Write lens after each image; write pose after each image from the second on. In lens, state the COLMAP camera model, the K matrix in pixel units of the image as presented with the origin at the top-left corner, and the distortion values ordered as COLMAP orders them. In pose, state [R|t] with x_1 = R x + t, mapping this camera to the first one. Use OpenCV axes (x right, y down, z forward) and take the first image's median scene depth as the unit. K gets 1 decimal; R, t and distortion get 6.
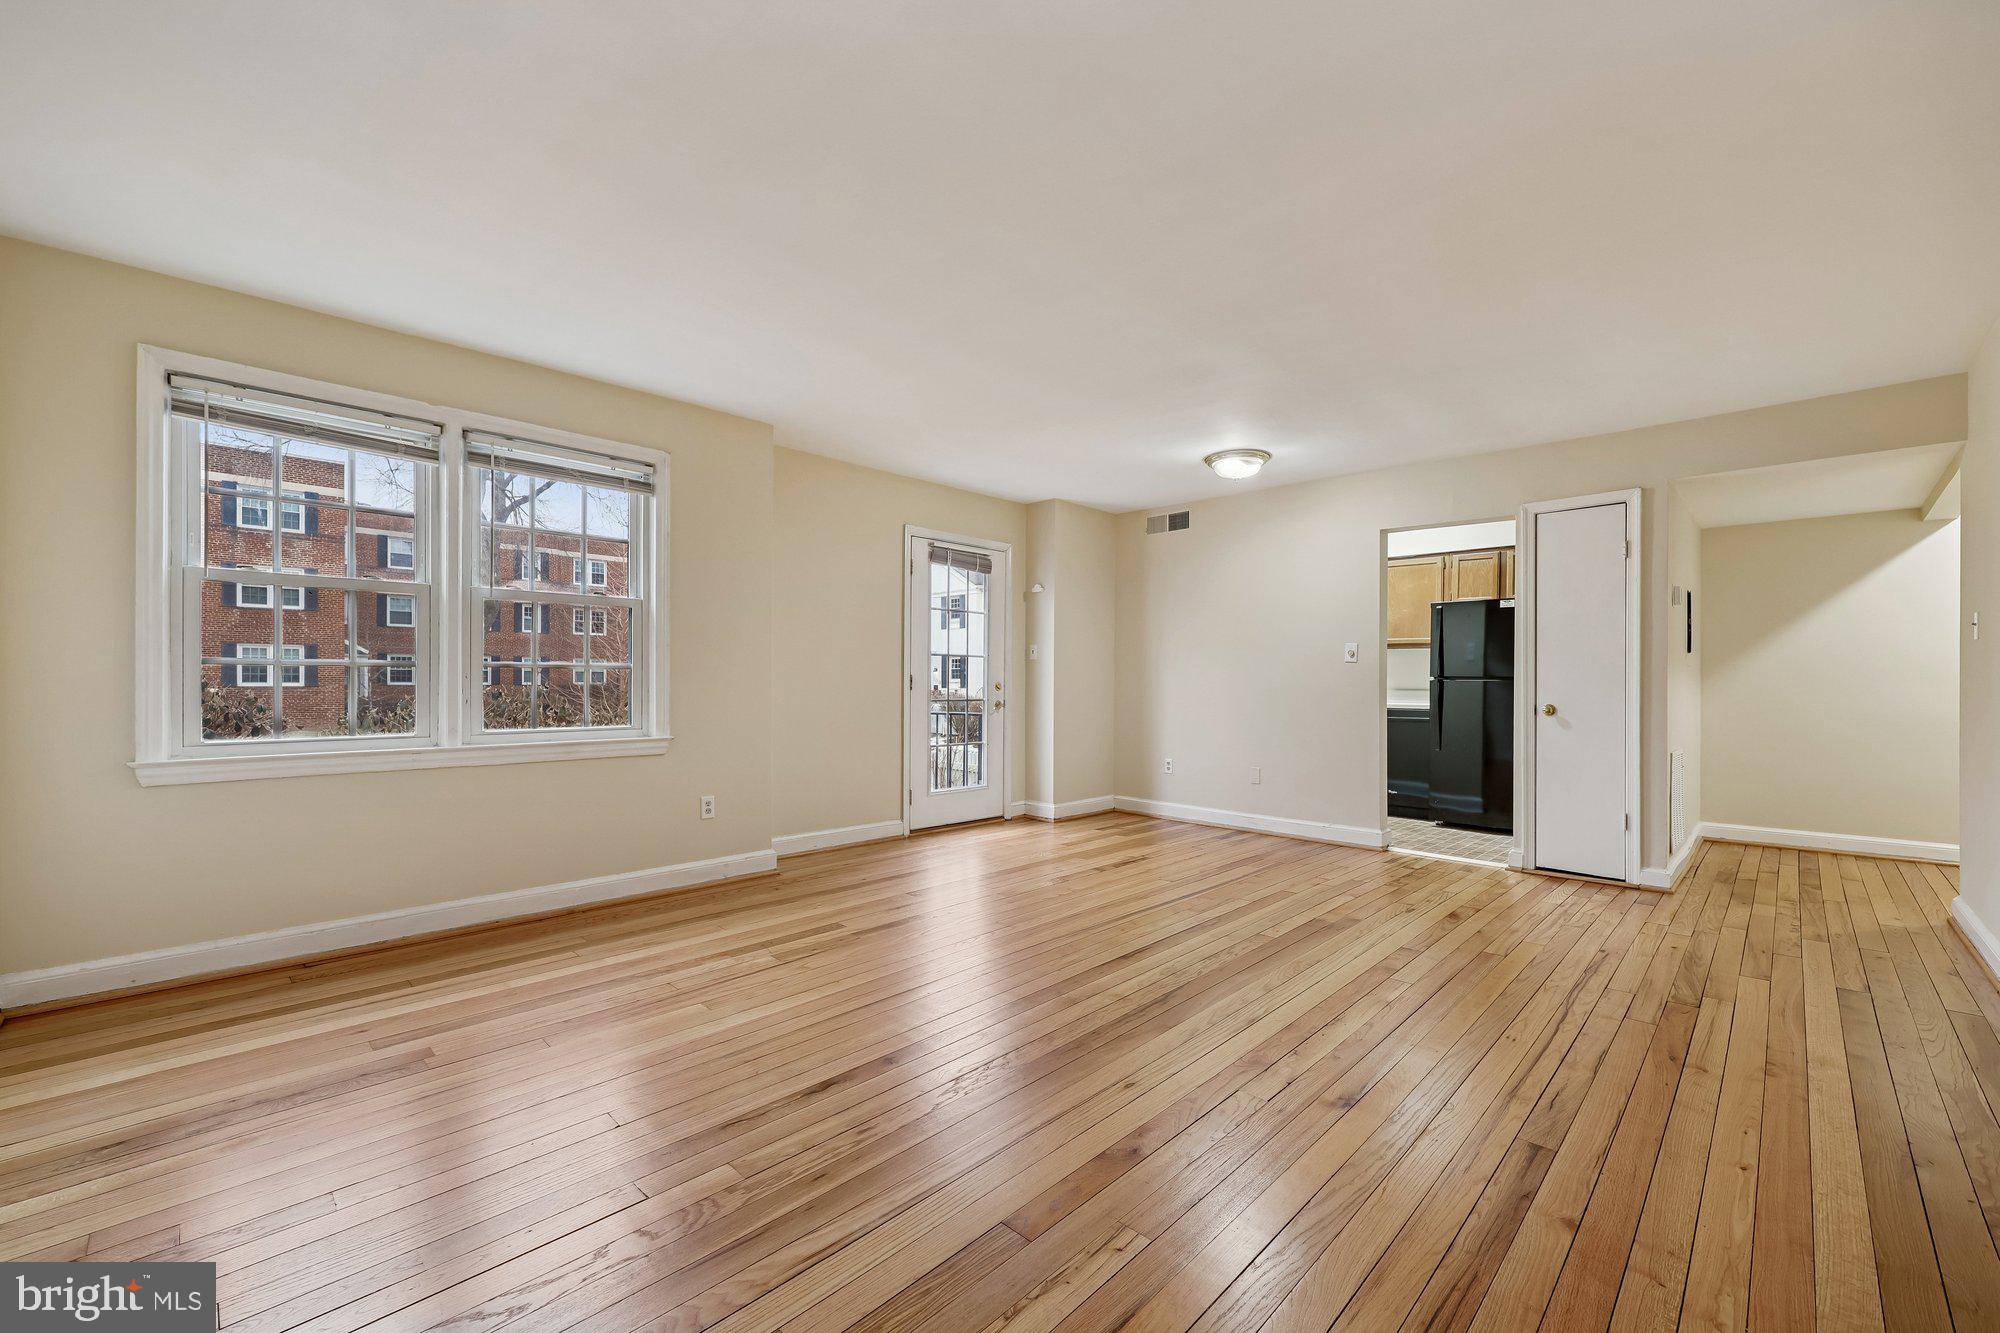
lens RADIAL K [[805.6, 0, 1012.6], [0, 805.6, 683.0], [0, 0, 1]] dist [0.000554, 0.000310]
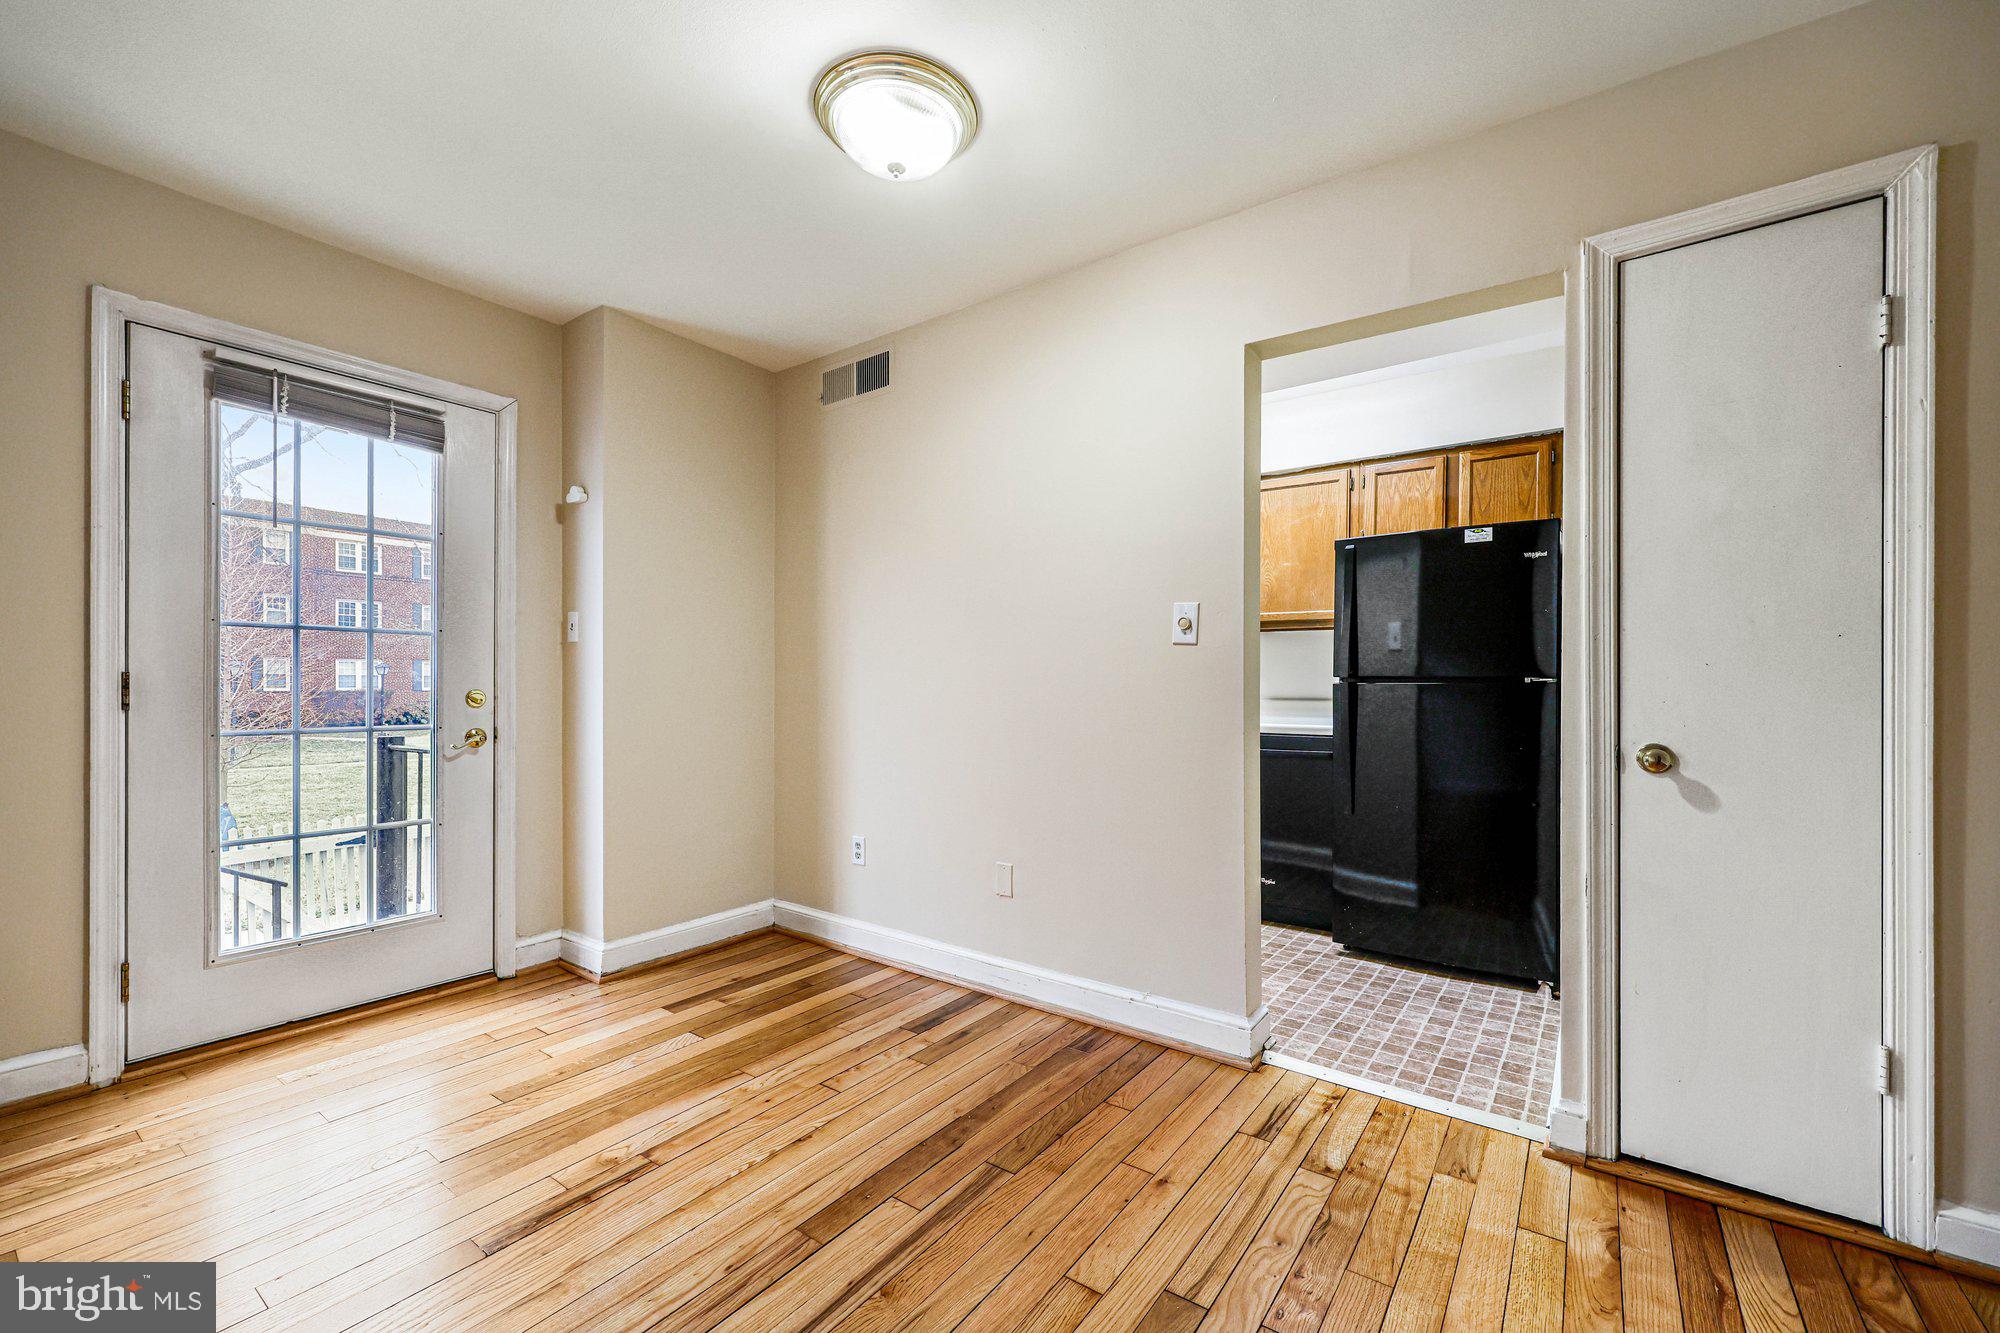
lens RADIAL K [[810.4, 0, 1013.7], [0, 810.4, 684.8], [0, 0, 1]] dist [-0.000147, 0.000400]
pose [[0.989479, -0.002007, 0.144660, 0.293734], [0.002398, 0.999994, -0.002528, -0.001780], [-0.144655, 0.002848, 0.989478, 0.641319]]
